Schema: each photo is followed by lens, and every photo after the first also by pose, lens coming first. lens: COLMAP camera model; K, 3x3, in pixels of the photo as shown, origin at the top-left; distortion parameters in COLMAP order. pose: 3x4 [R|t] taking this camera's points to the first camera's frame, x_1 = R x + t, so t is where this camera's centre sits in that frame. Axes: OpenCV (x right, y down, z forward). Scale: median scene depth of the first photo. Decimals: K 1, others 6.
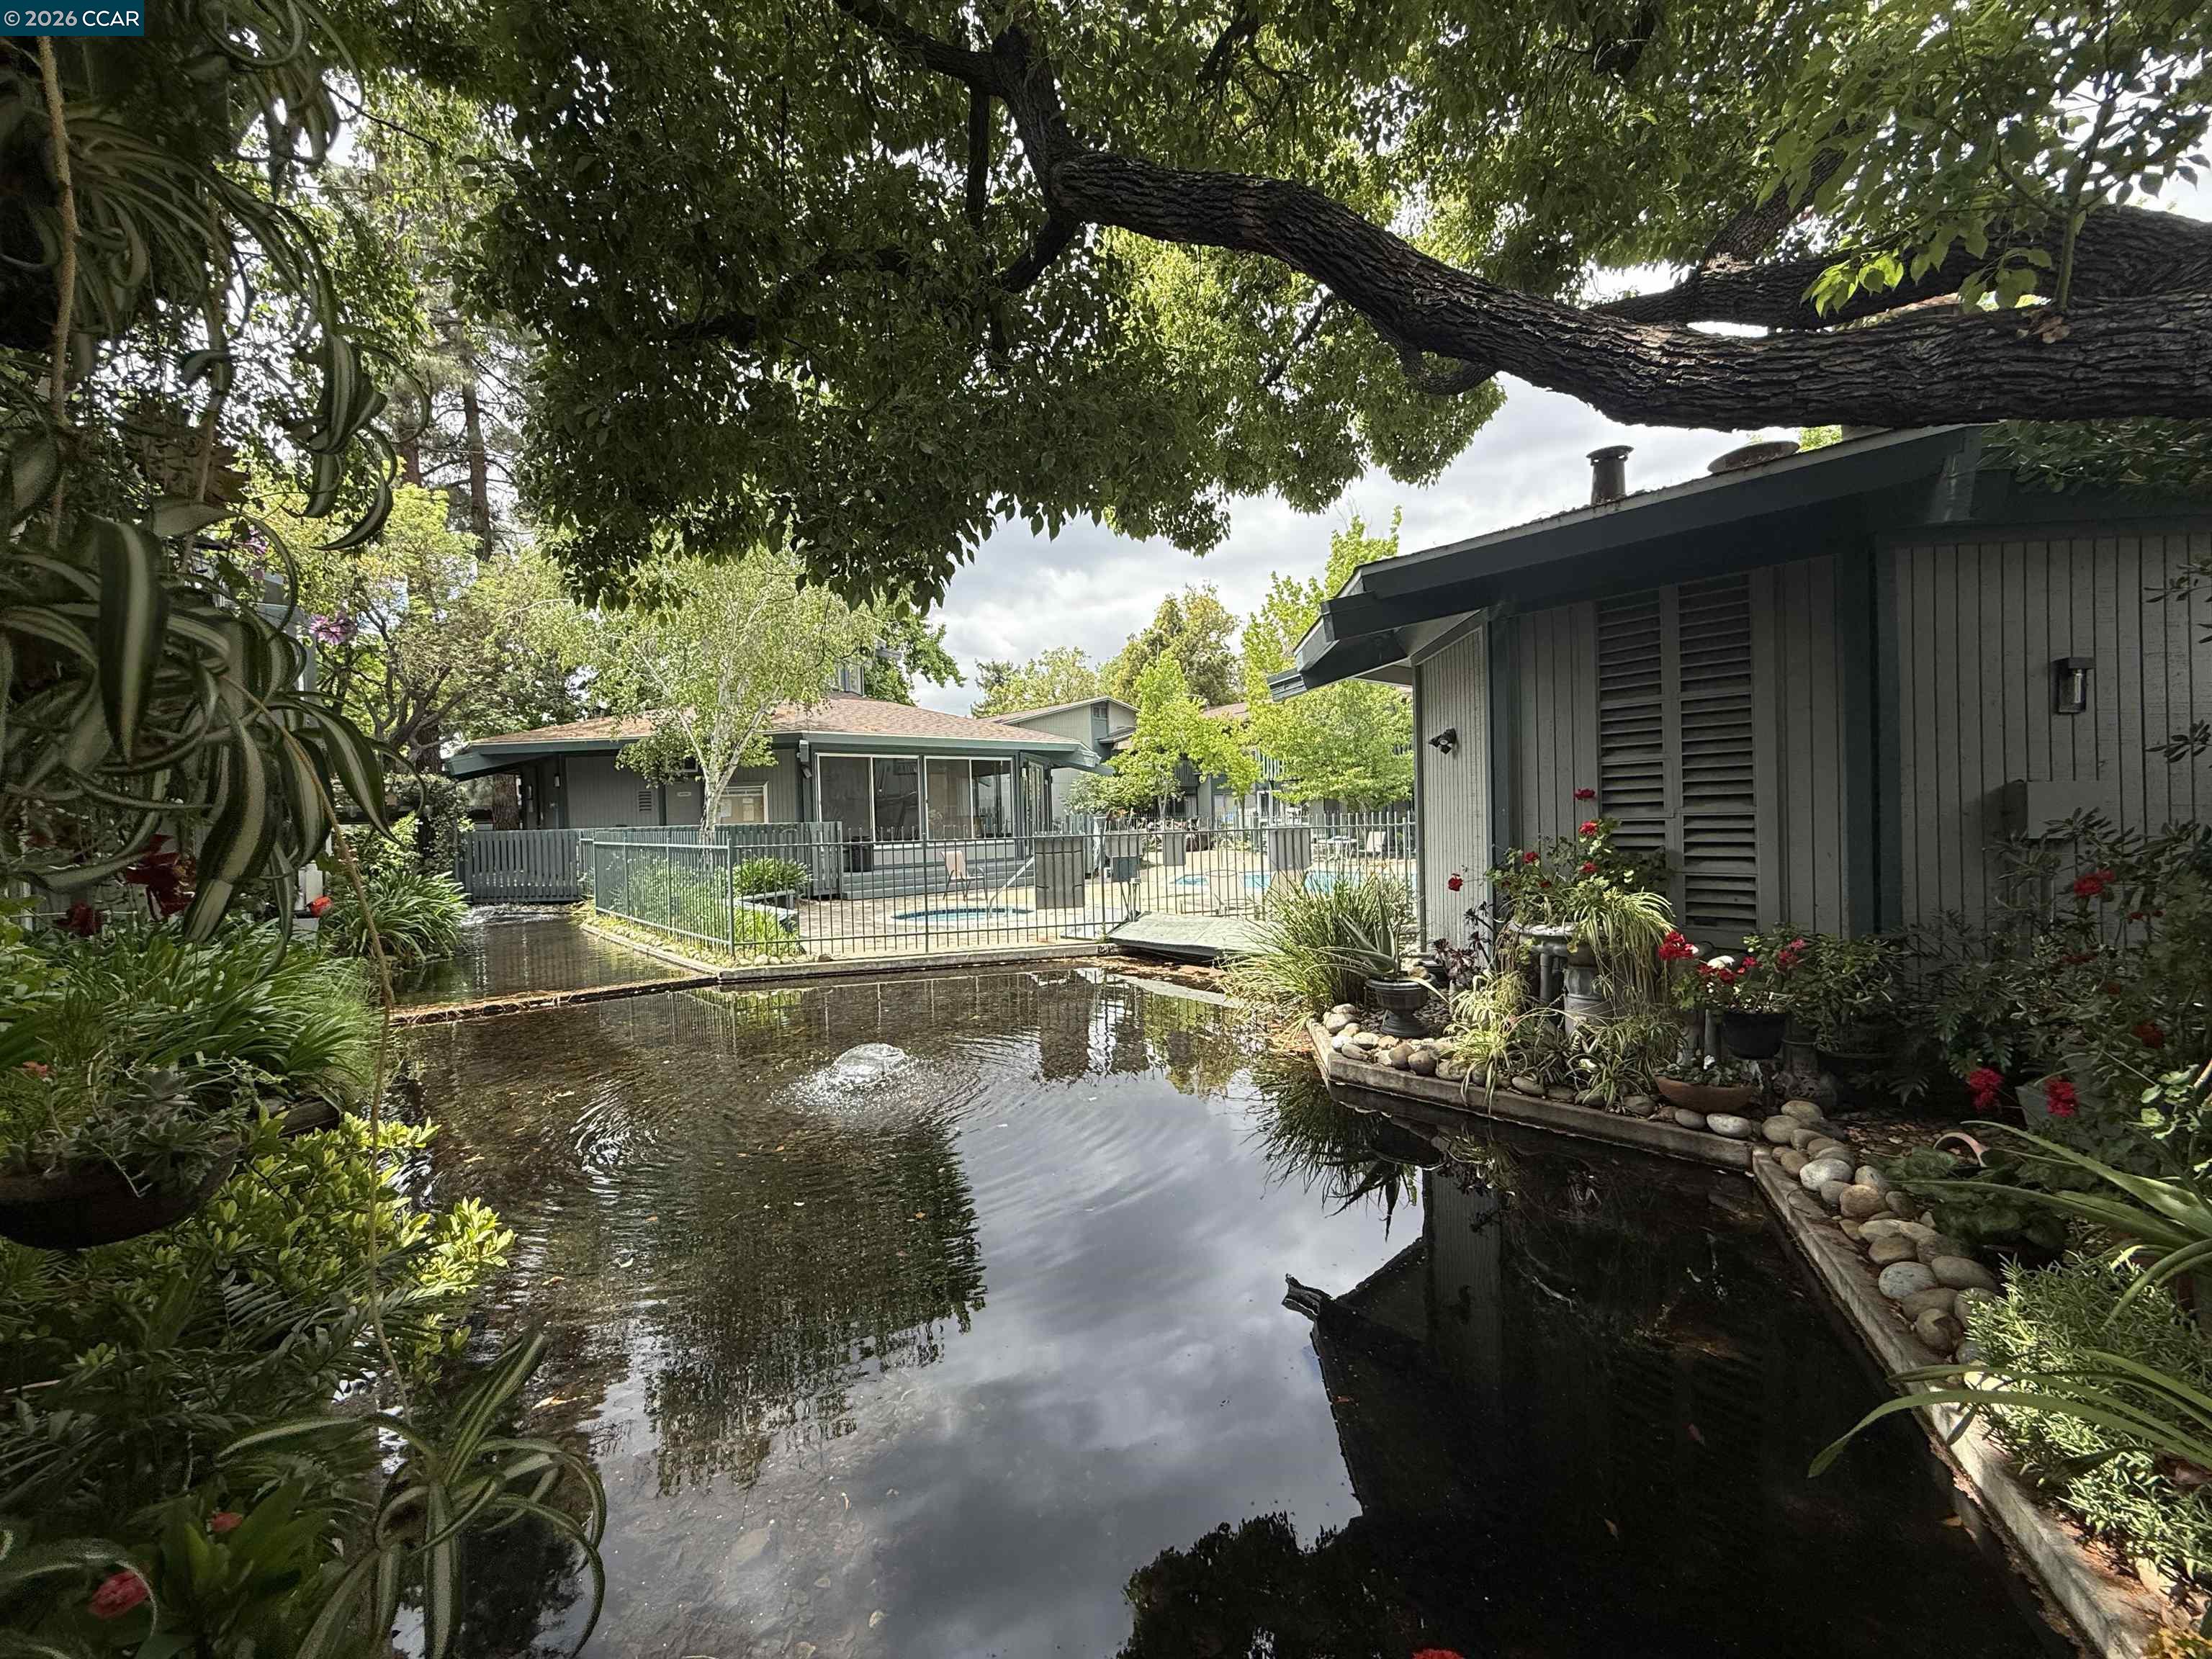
lens RADIAL K [[880.4, 0, 1097.3], [0, 880.4, 828.3], [0, 0, 1]] dist [-0.001281, 0.000312]
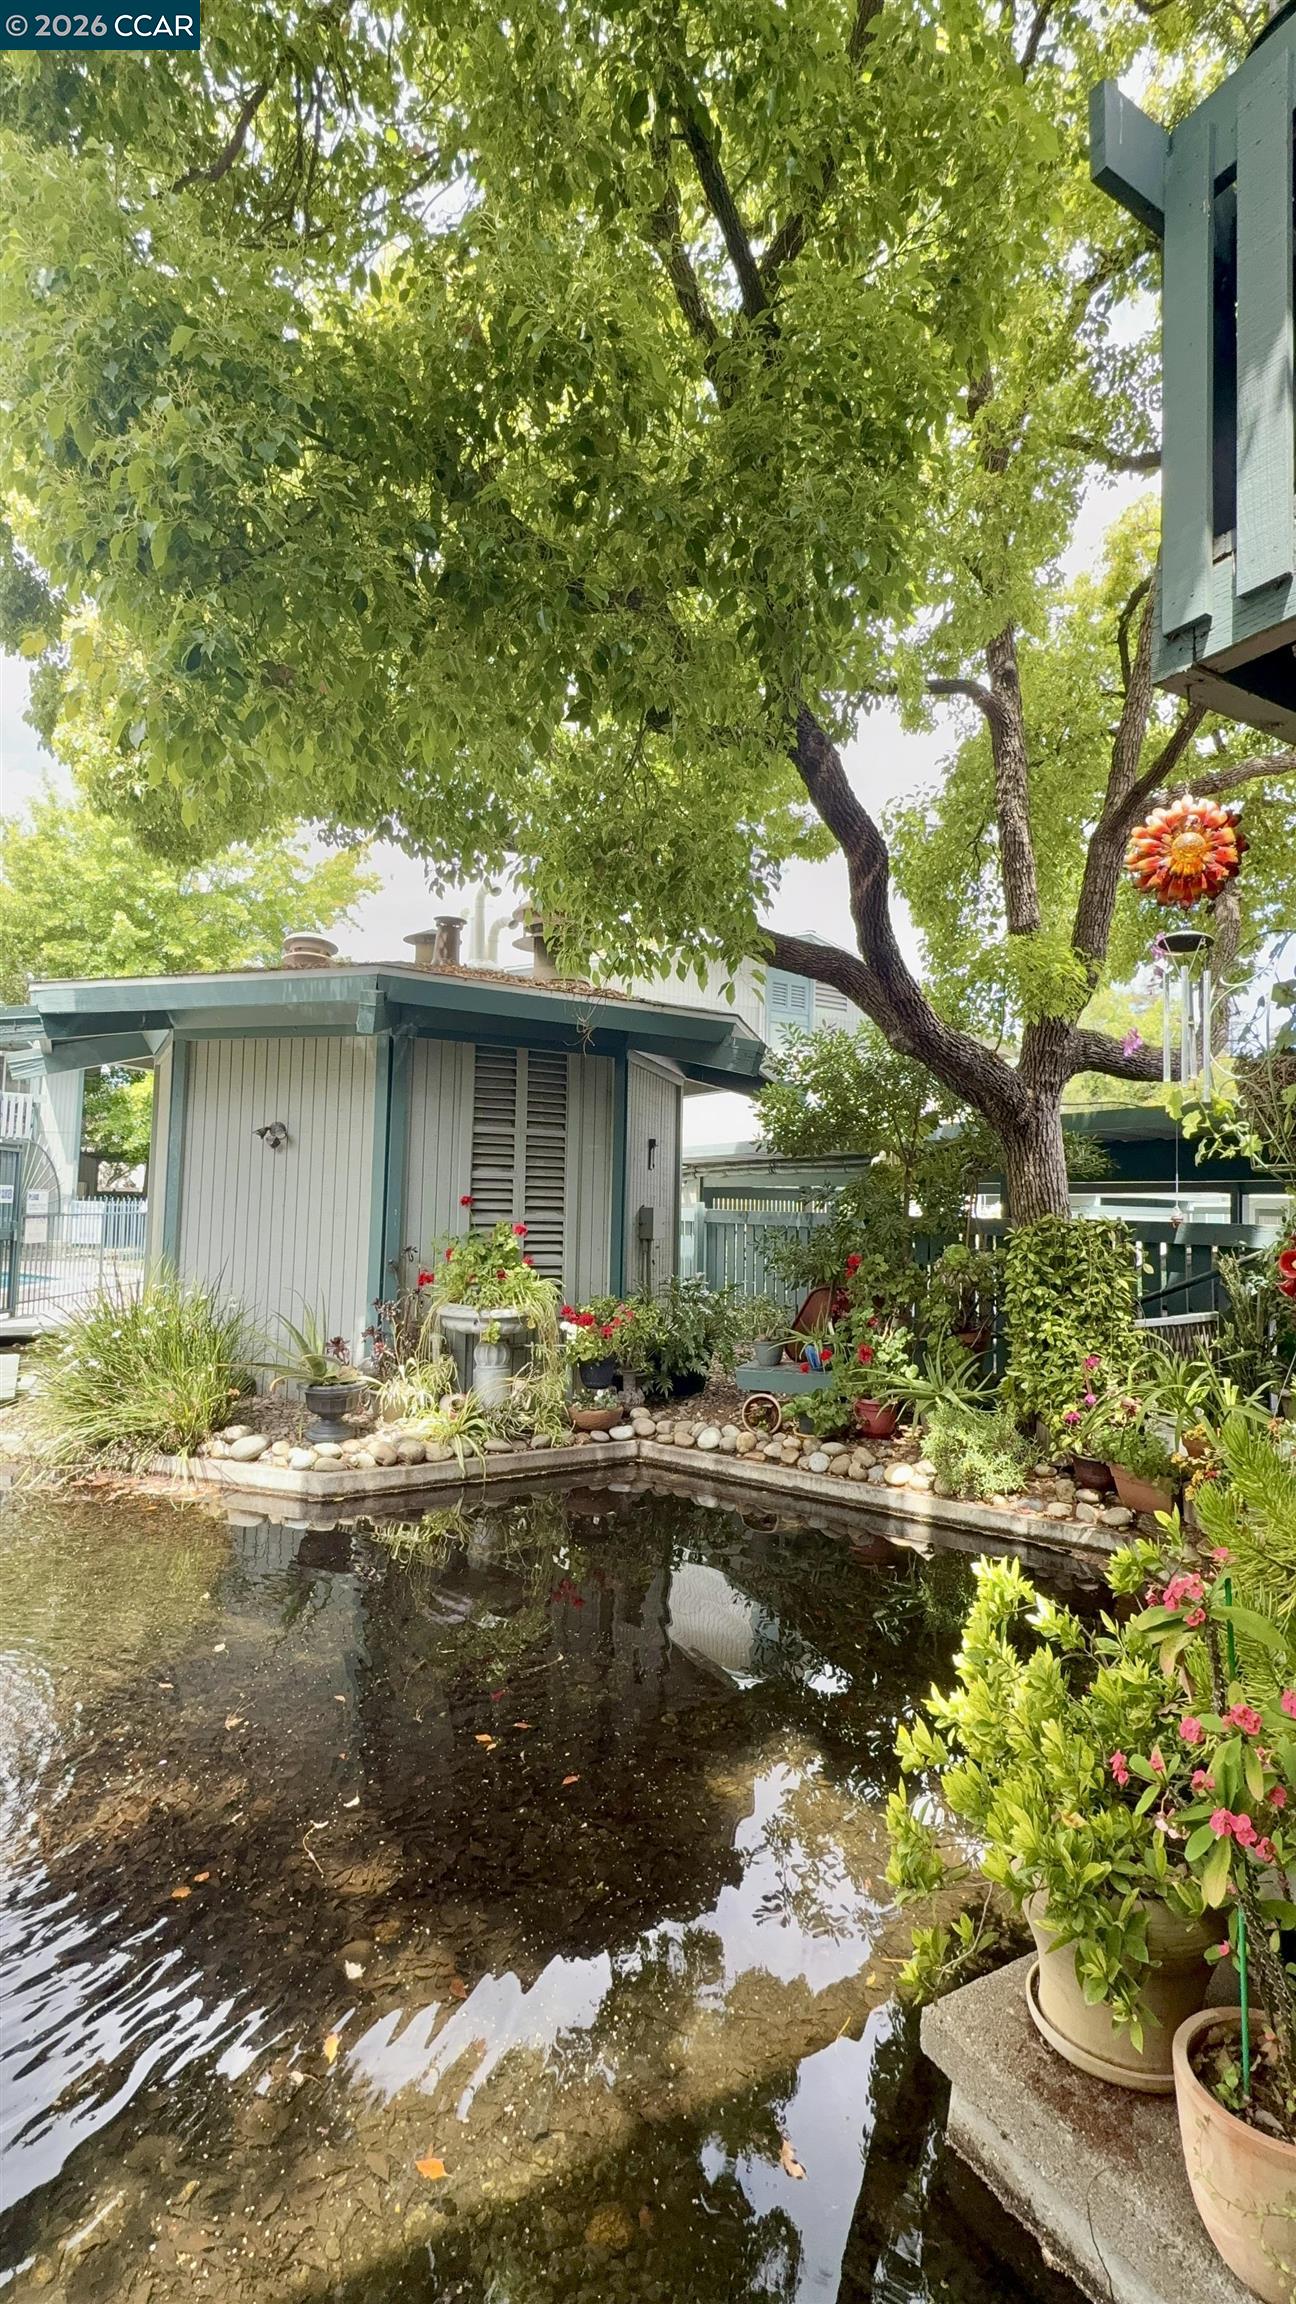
lens RADIAL K [[1032.0, 0, 648.3], [0, 1032.0, 1147.6], [0, 0, 1]] dist [-0.000220, -0.000238]
pose [[0.205049, 0.089304, 0.974669, -0.727400], [-0.018011, 0.996004, -0.087470, 0.007759], [-0.978586, 0.000380, 0.205839, 0.432364]]
